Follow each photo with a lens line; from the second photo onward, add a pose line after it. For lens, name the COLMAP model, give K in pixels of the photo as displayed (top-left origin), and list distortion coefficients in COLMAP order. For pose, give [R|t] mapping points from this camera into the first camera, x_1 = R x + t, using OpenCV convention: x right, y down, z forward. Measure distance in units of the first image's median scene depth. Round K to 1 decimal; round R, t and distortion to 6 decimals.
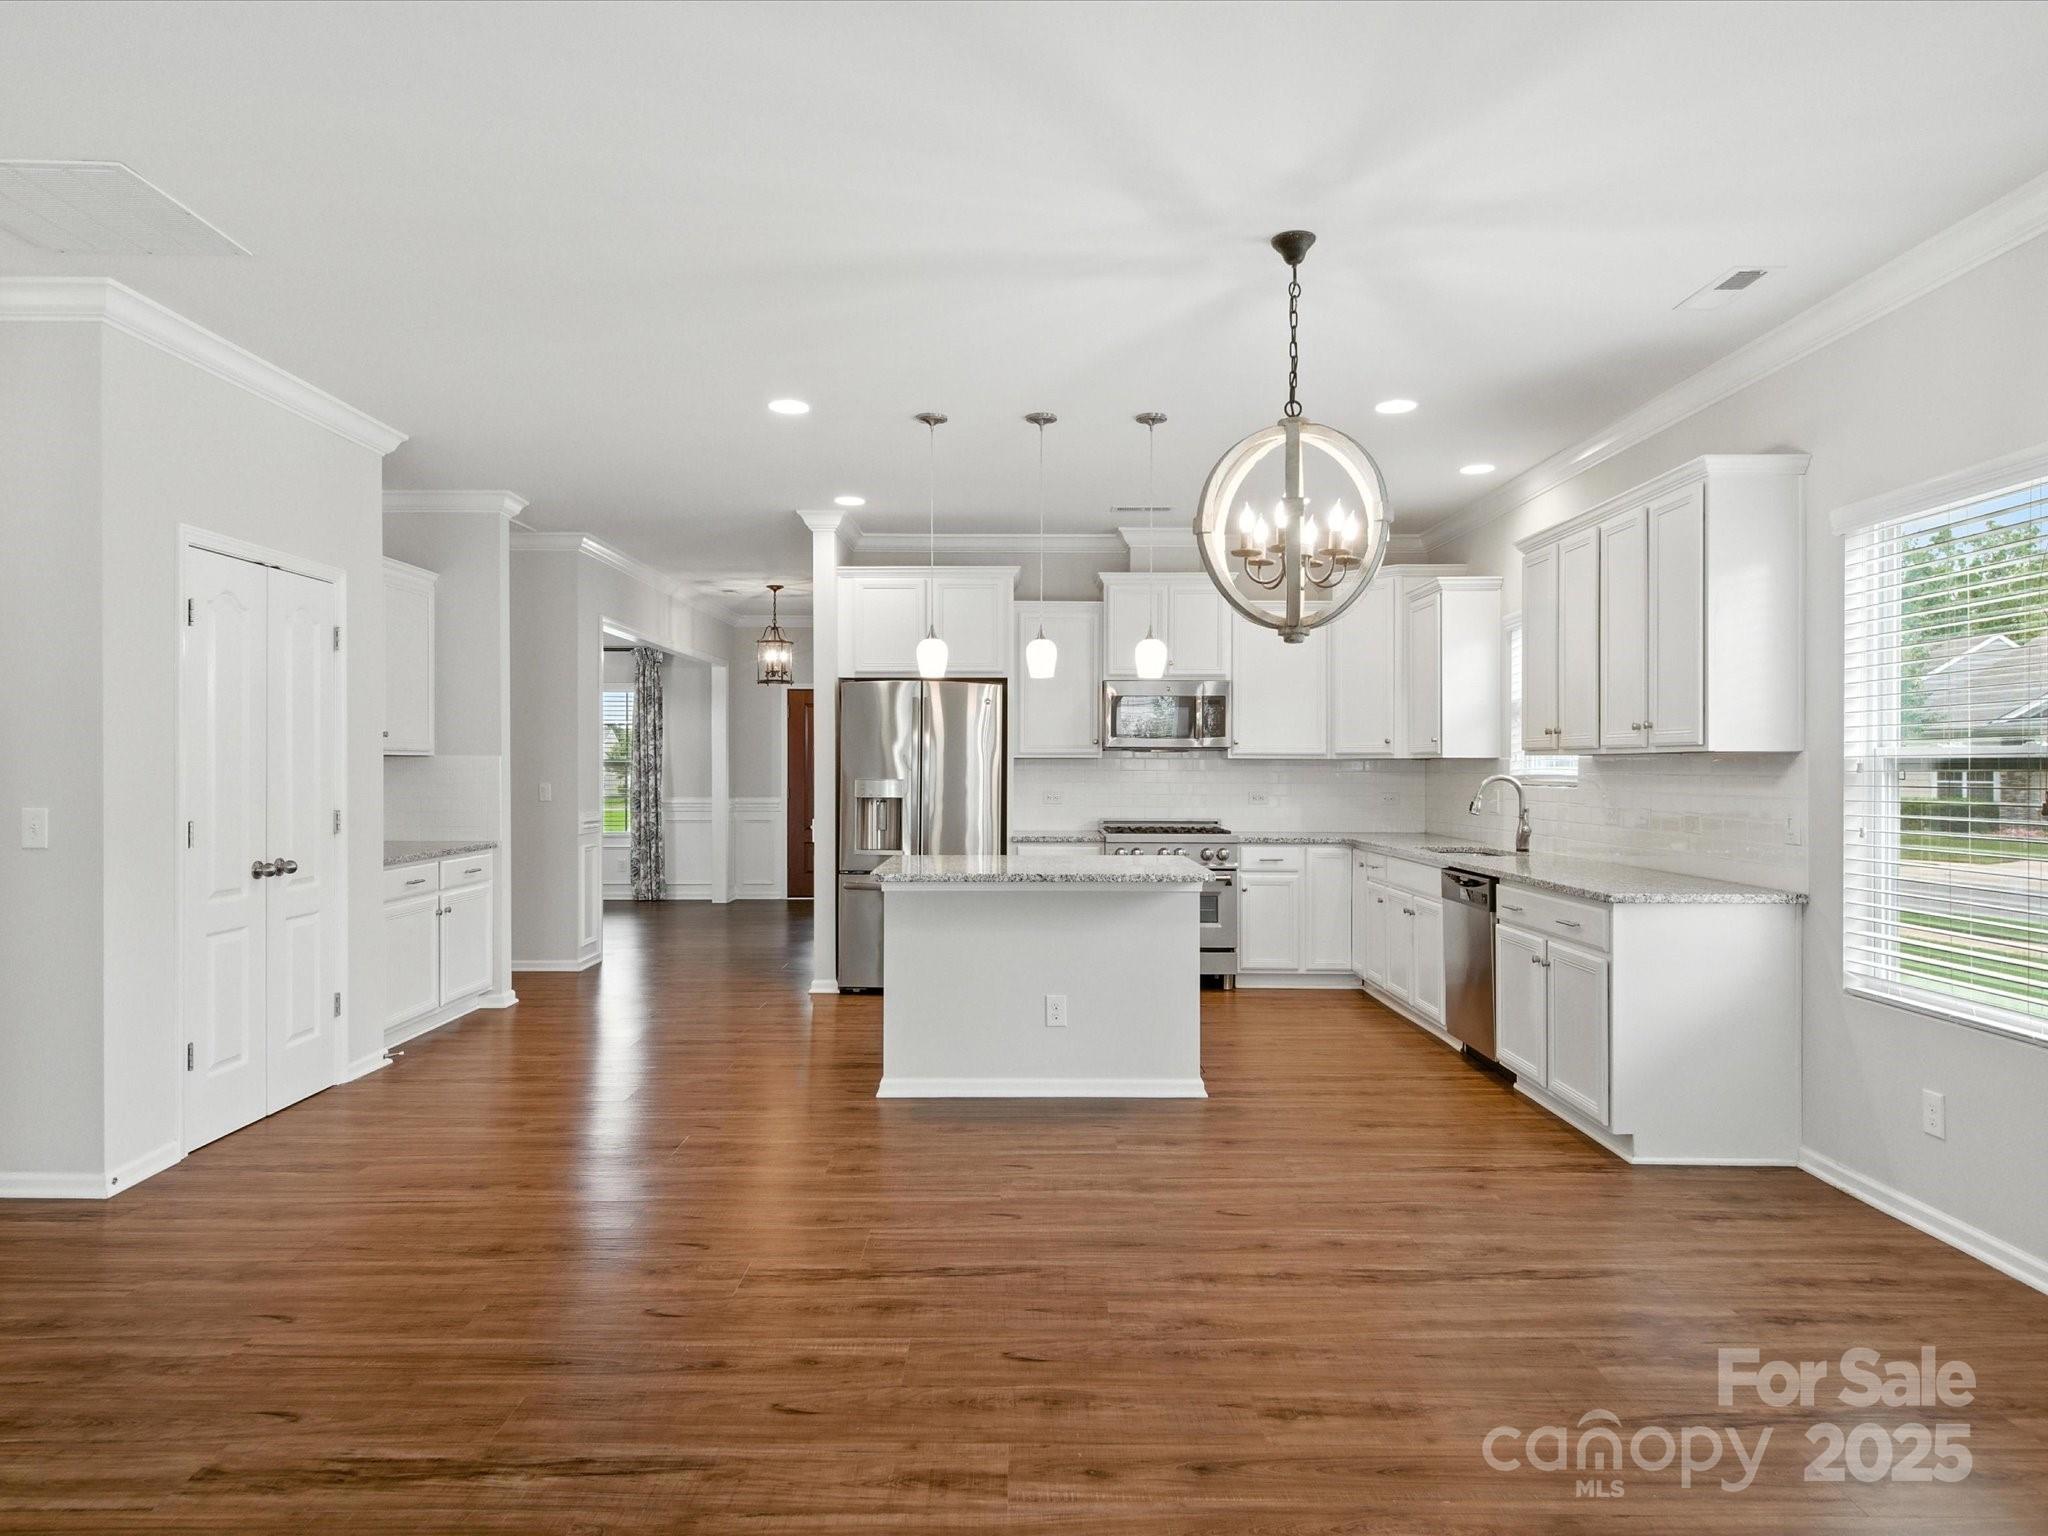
lens RADIAL K [[1264.7, 0, 1019.0], [0, 1264.7, 766.6], [0, 0, 1]] dist [0.008408, -0.006861]
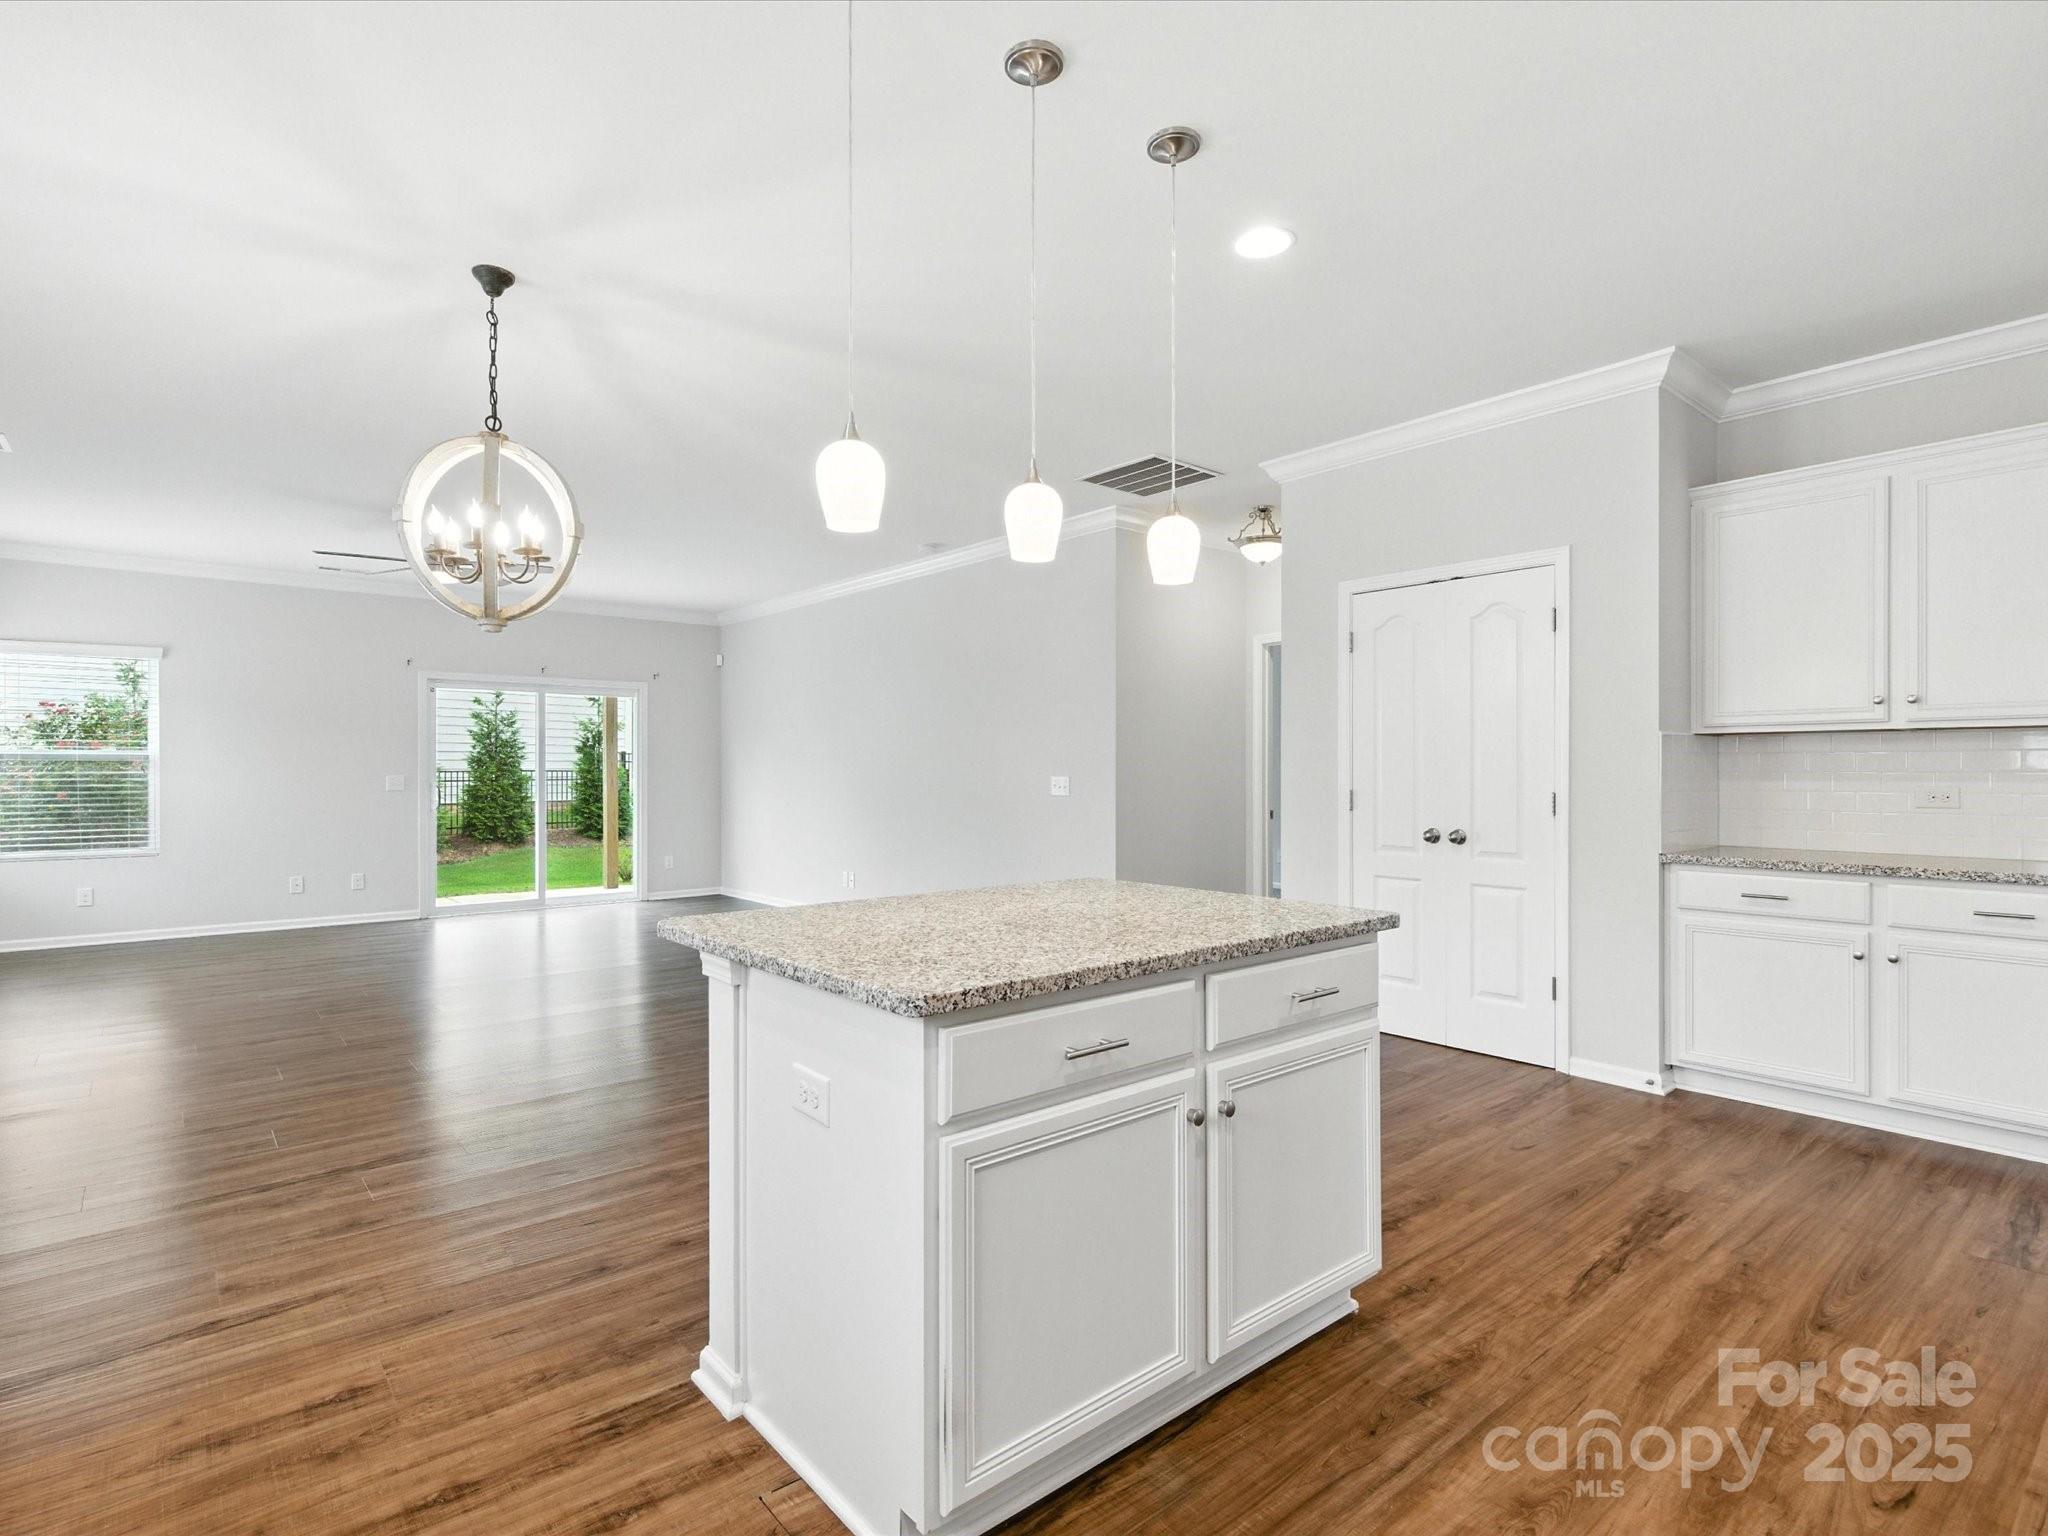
lens RADIAL K [[1032.0, 0, 1007.6], [0, 1032.0, 775.0], [0, 0, 1]] dist [0.006355, -0.003214]
pose [[-0.770055, 0.002131, -0.637974, 0.306499], [-0.000800, 0.999990, 0.004305, 0.017587], [0.637977, 0.003826, -0.770046, 1.355614]]
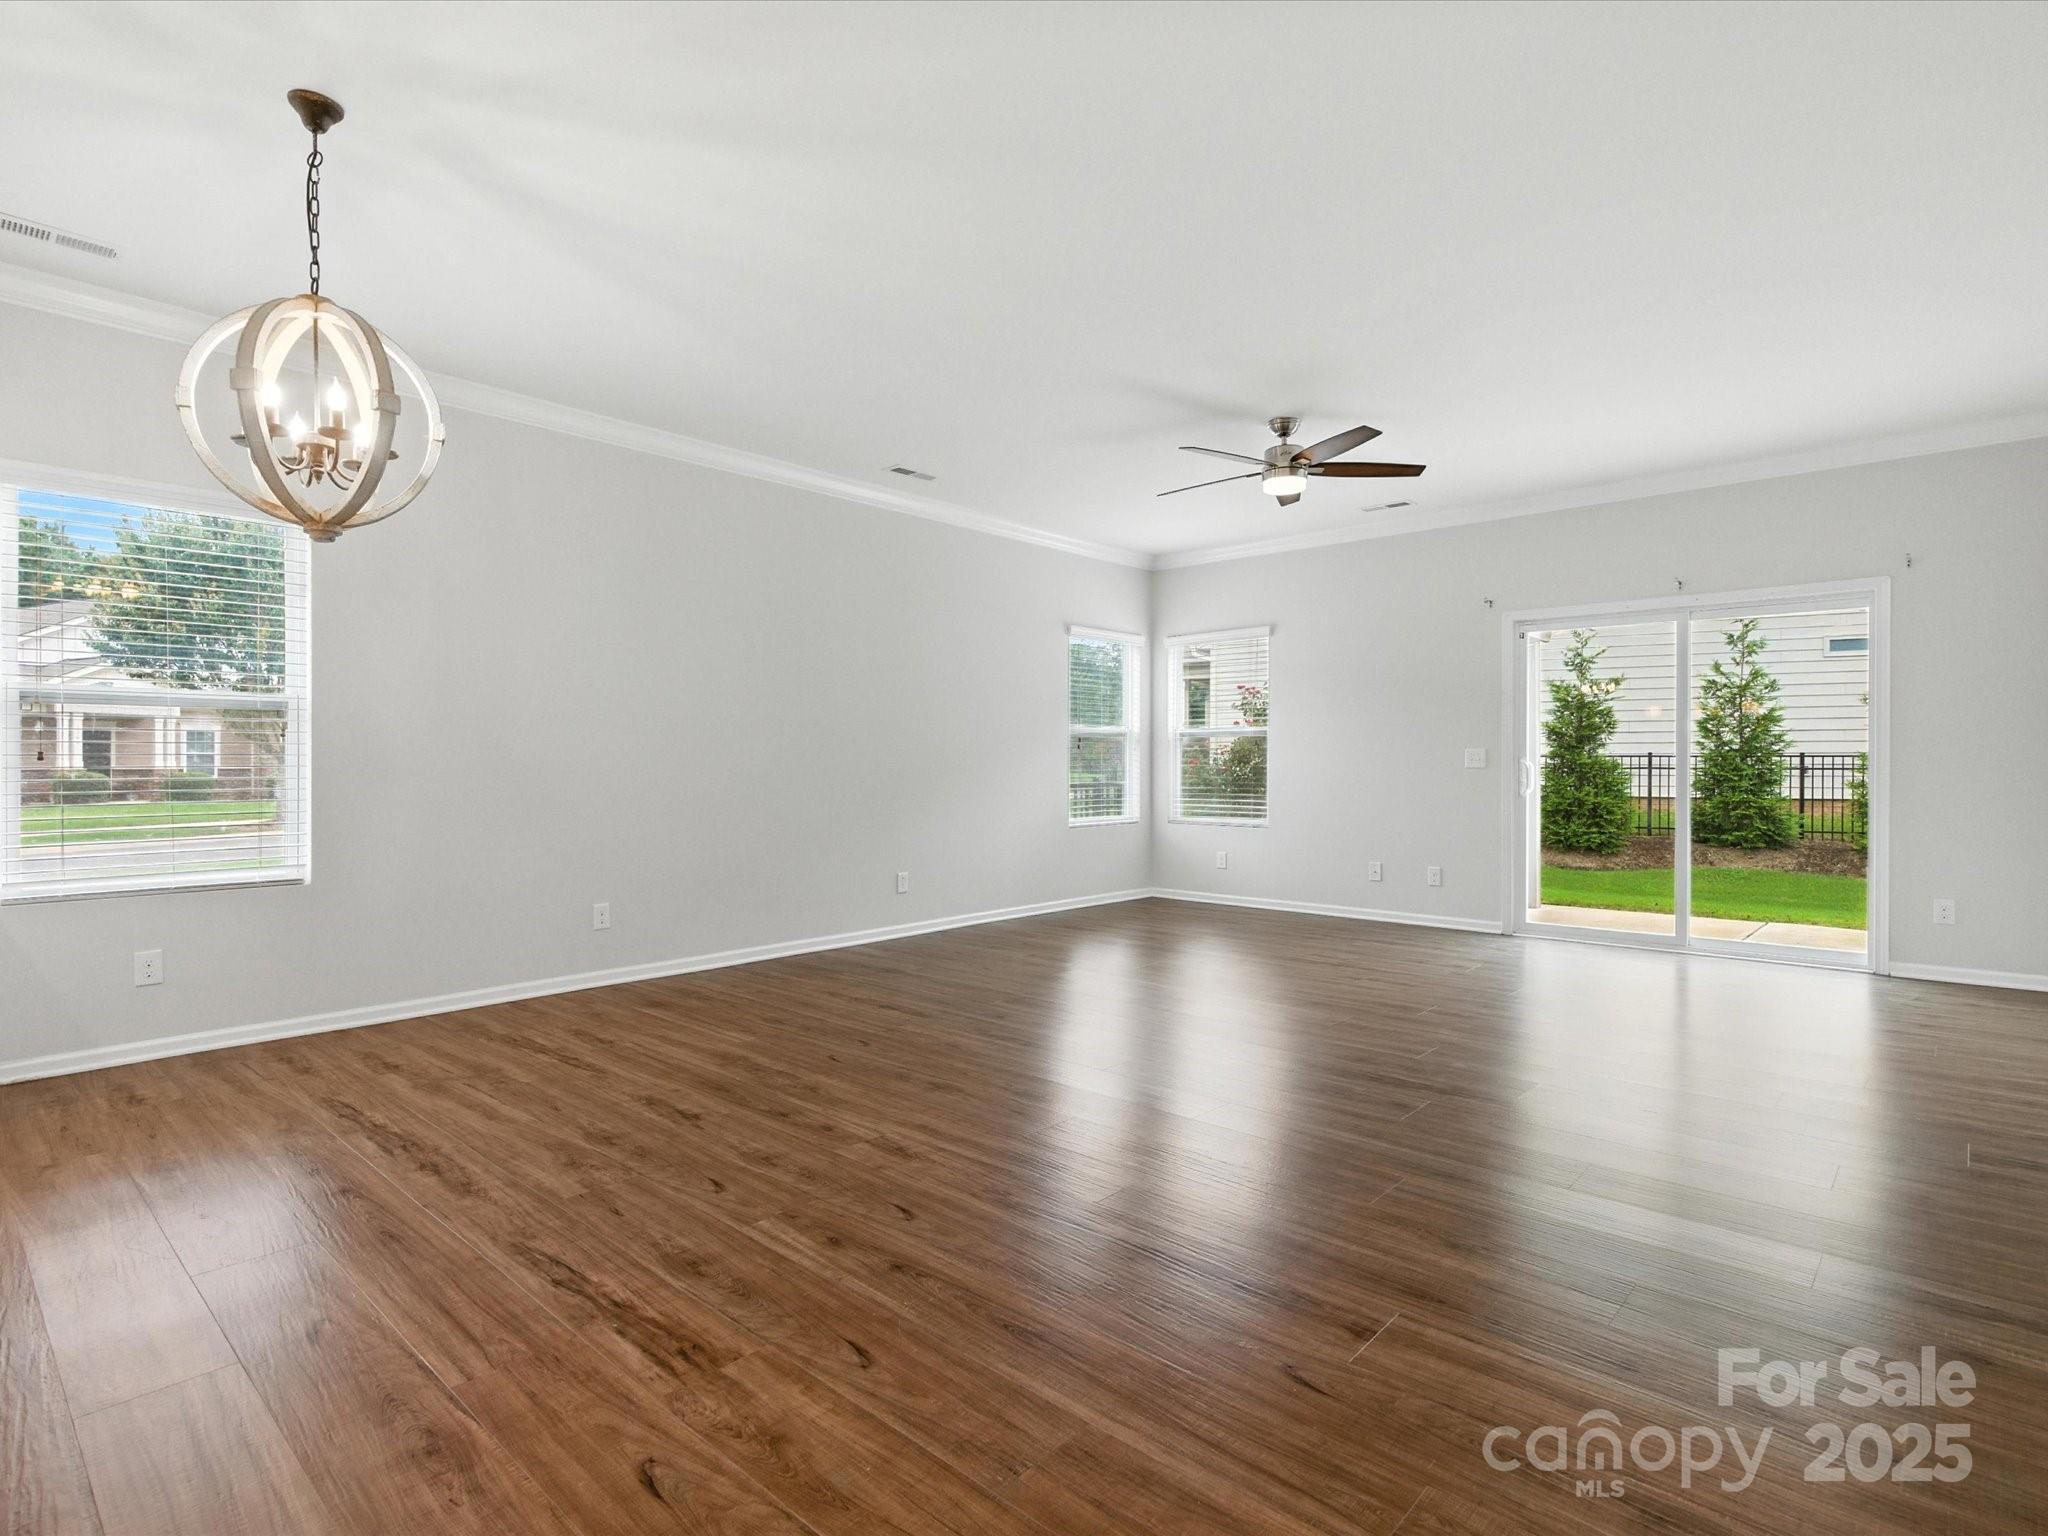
lens RADIAL K [[1032.0, 0, 1019.3], [0, 1032.0, 765.9], [0, 0, 1]] dist [0.006355, -0.003214]
pose [[-0.738996, -0.001872, 0.673707, -0.454632], [-0.000057, 0.999996, 0.002716, 0.044634], [-0.673710, 0.001969, -0.738993, 0.822397]]
